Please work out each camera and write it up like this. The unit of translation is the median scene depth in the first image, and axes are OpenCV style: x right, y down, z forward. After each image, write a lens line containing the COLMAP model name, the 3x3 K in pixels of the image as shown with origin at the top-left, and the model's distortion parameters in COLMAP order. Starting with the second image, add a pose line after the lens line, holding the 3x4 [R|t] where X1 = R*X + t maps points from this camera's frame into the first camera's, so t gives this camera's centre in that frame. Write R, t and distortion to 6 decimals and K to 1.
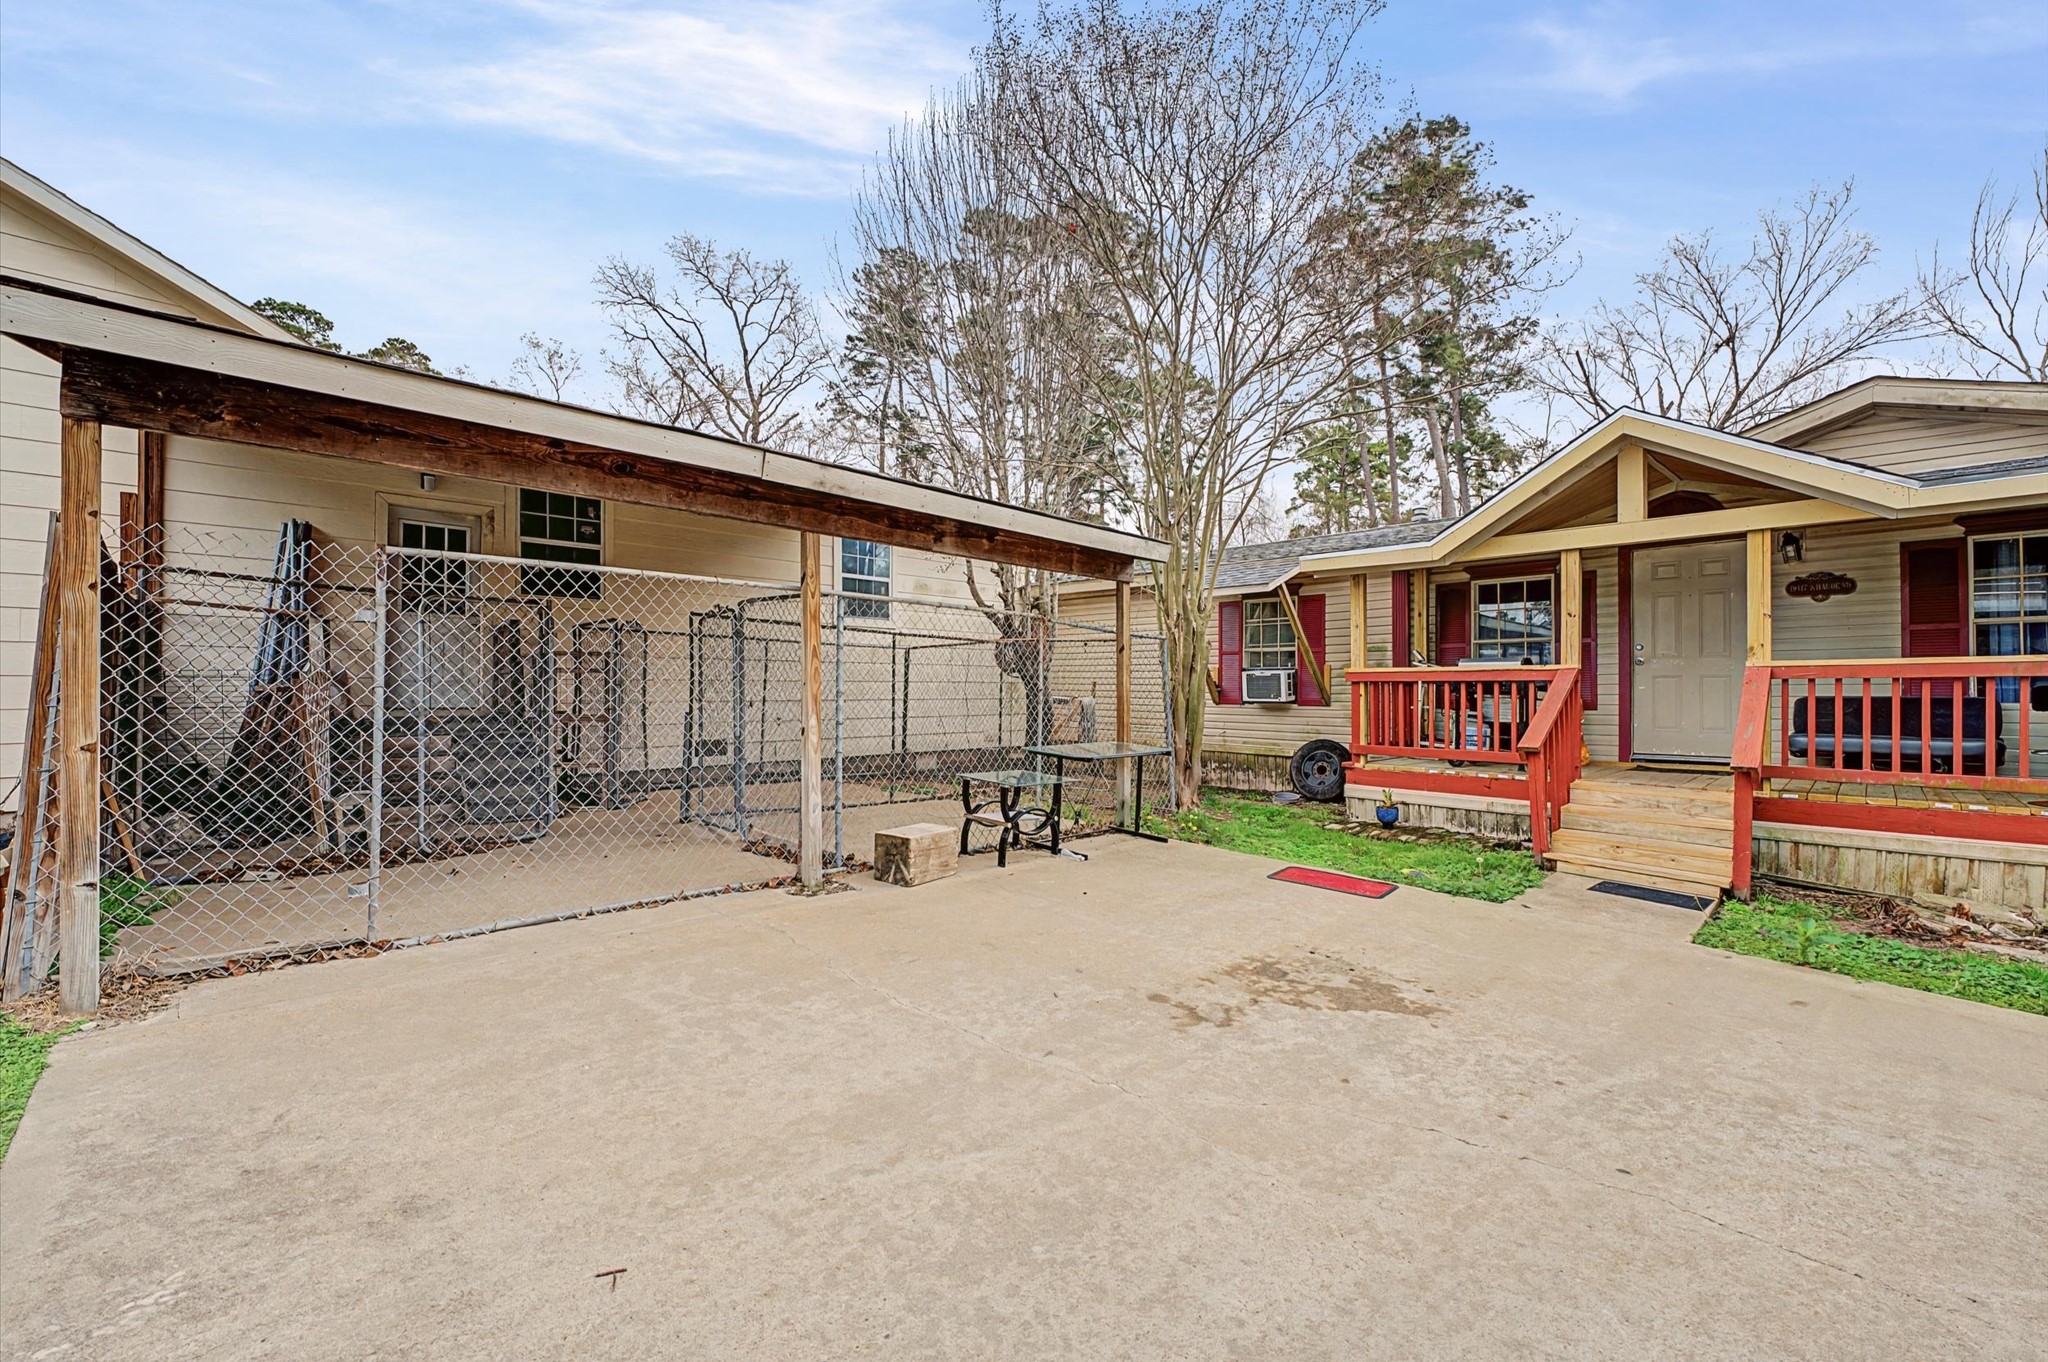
lens RADIAL K [[820.9, 0, 1019.2], [0, 820.9, 677.8], [0, 0, 1]] dist [0.001545, 0.000418]
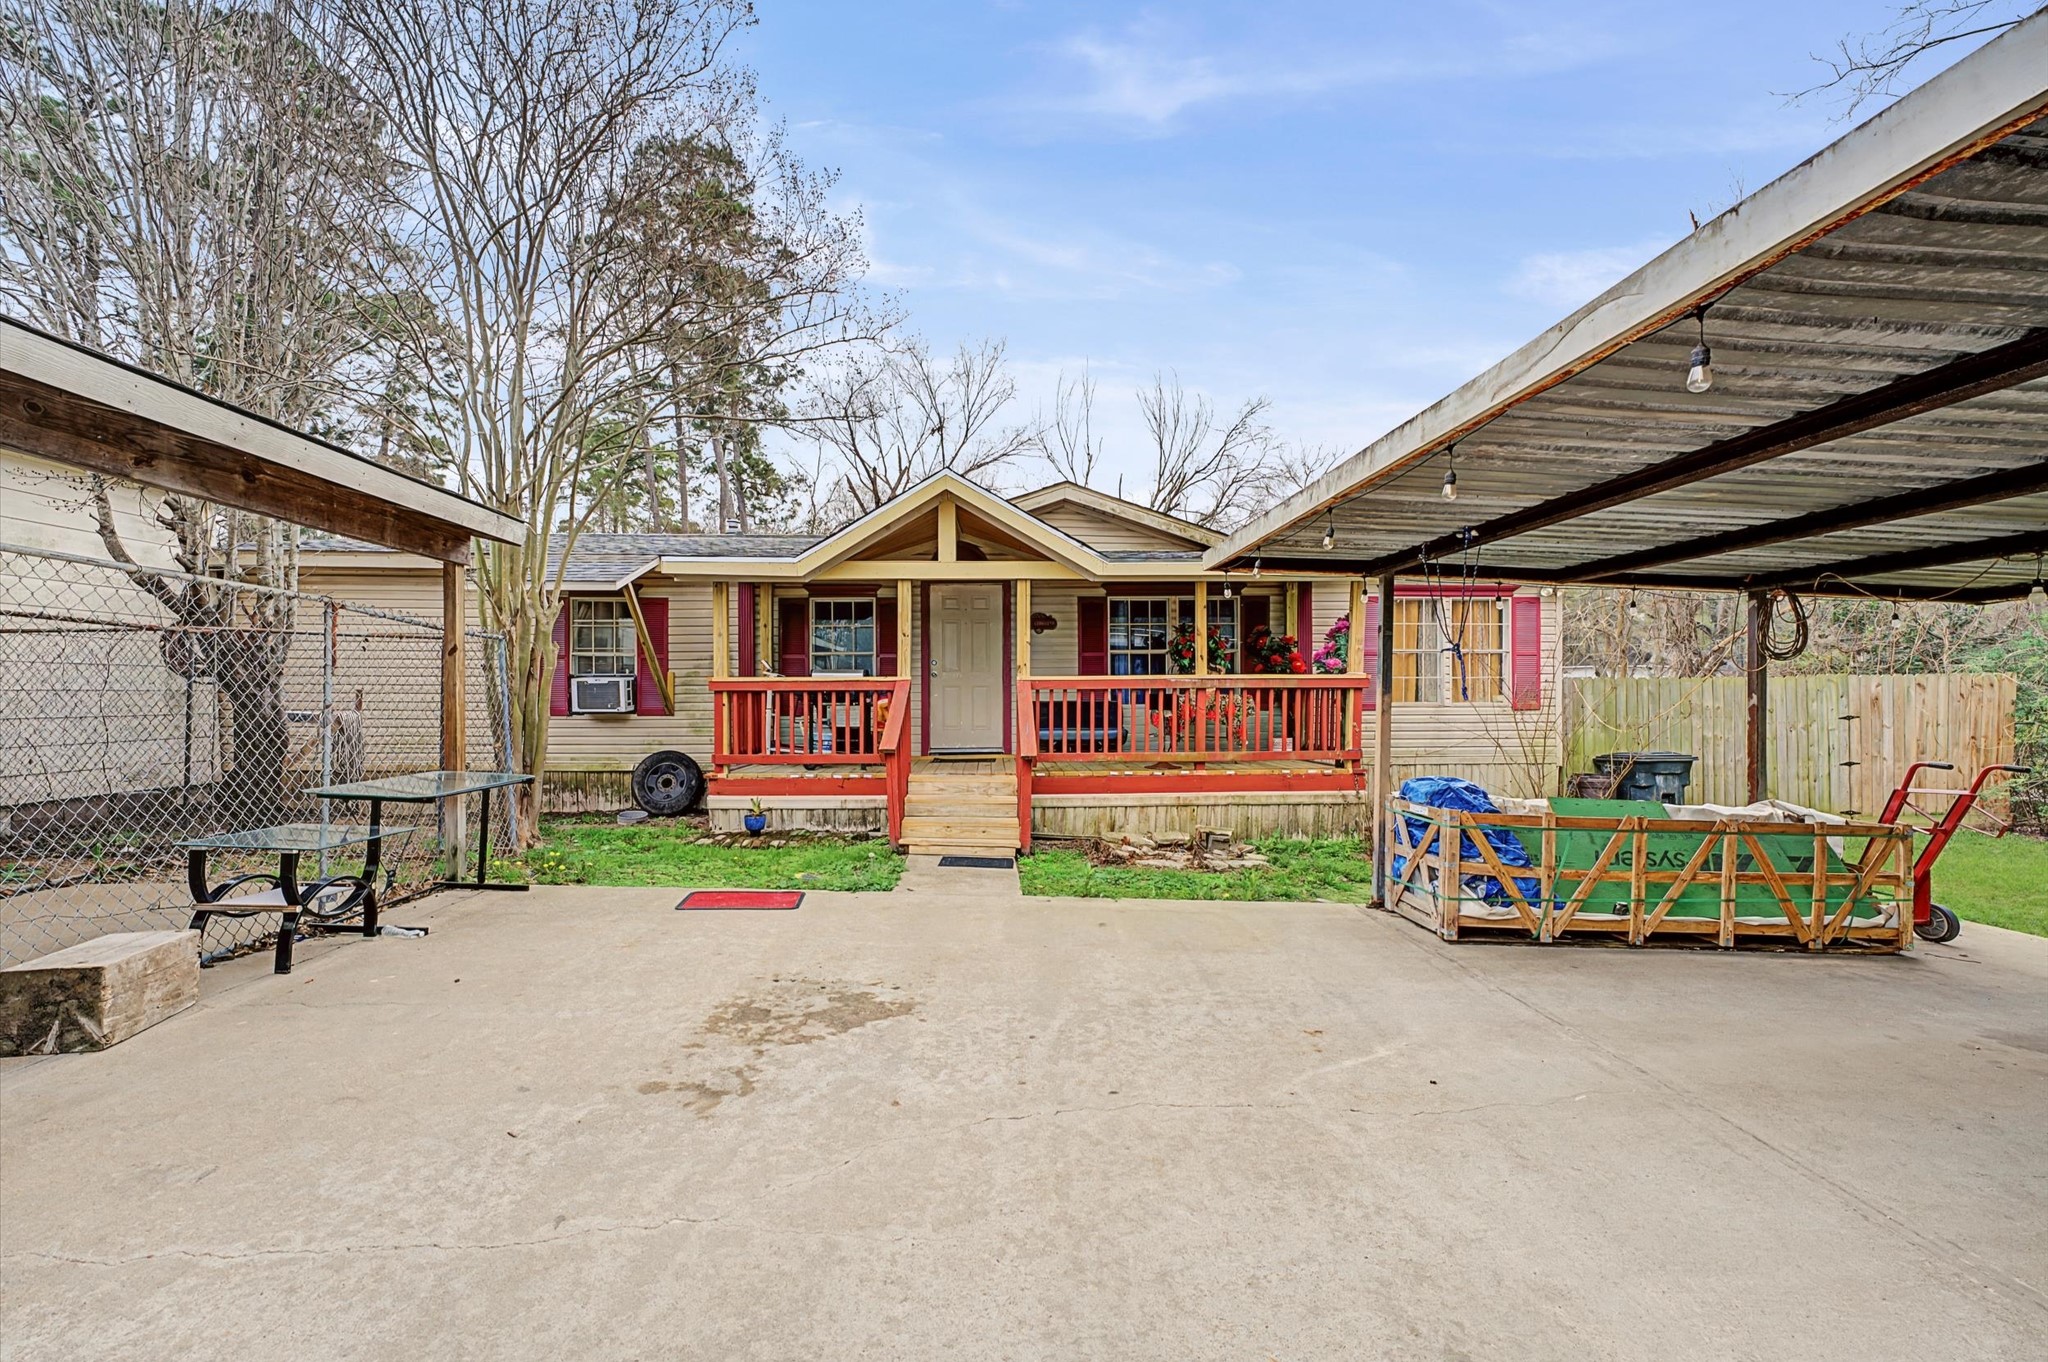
lens RADIAL K [[820.9, 0, 1019.2], [0, 820.9, 684.8], [0, 0, 1]] dist [0.001545, 0.000418]
pose [[0.669258, 0.003483, 0.743022, -0.108101], [-0.005748, 0.999983, 0.000490, -0.006848], [-0.743008, -0.004599, 0.669267, 0.103074]]
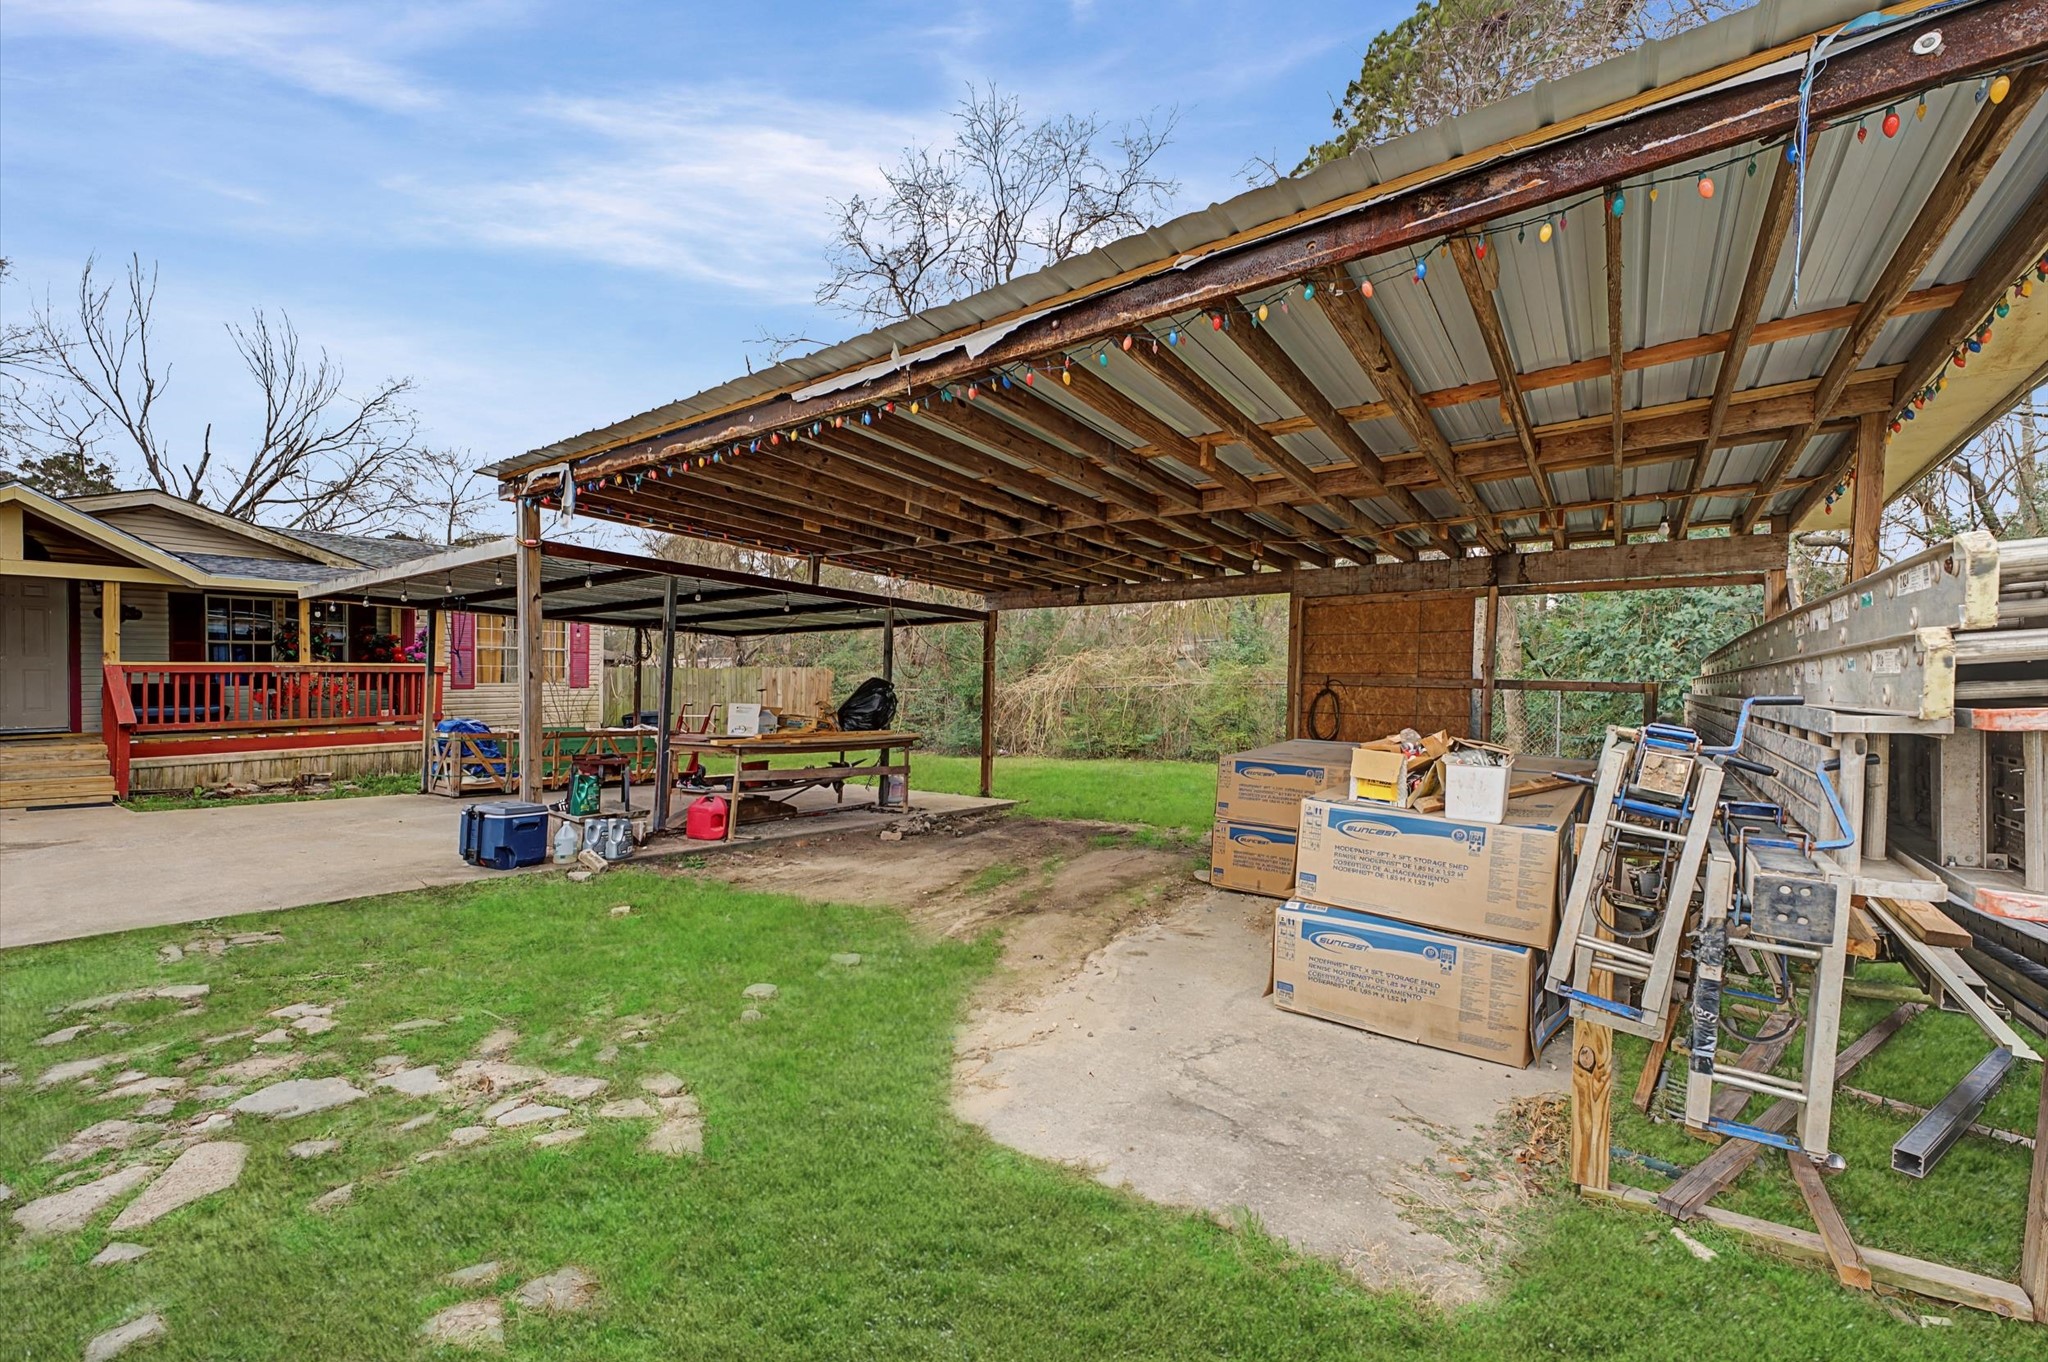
lens RADIAL K [[820.9, 0, 1018.1], [0, 820.9, 678.1], [0, 0, 1]] dist [0.001545, 0.000418]
pose [[-0.174690, -0.003580, 0.984617, -1.035241], [-0.008174, 0.999964, 0.002186, -0.007248], [-0.984590, -0.007667, -0.174713, -0.491750]]
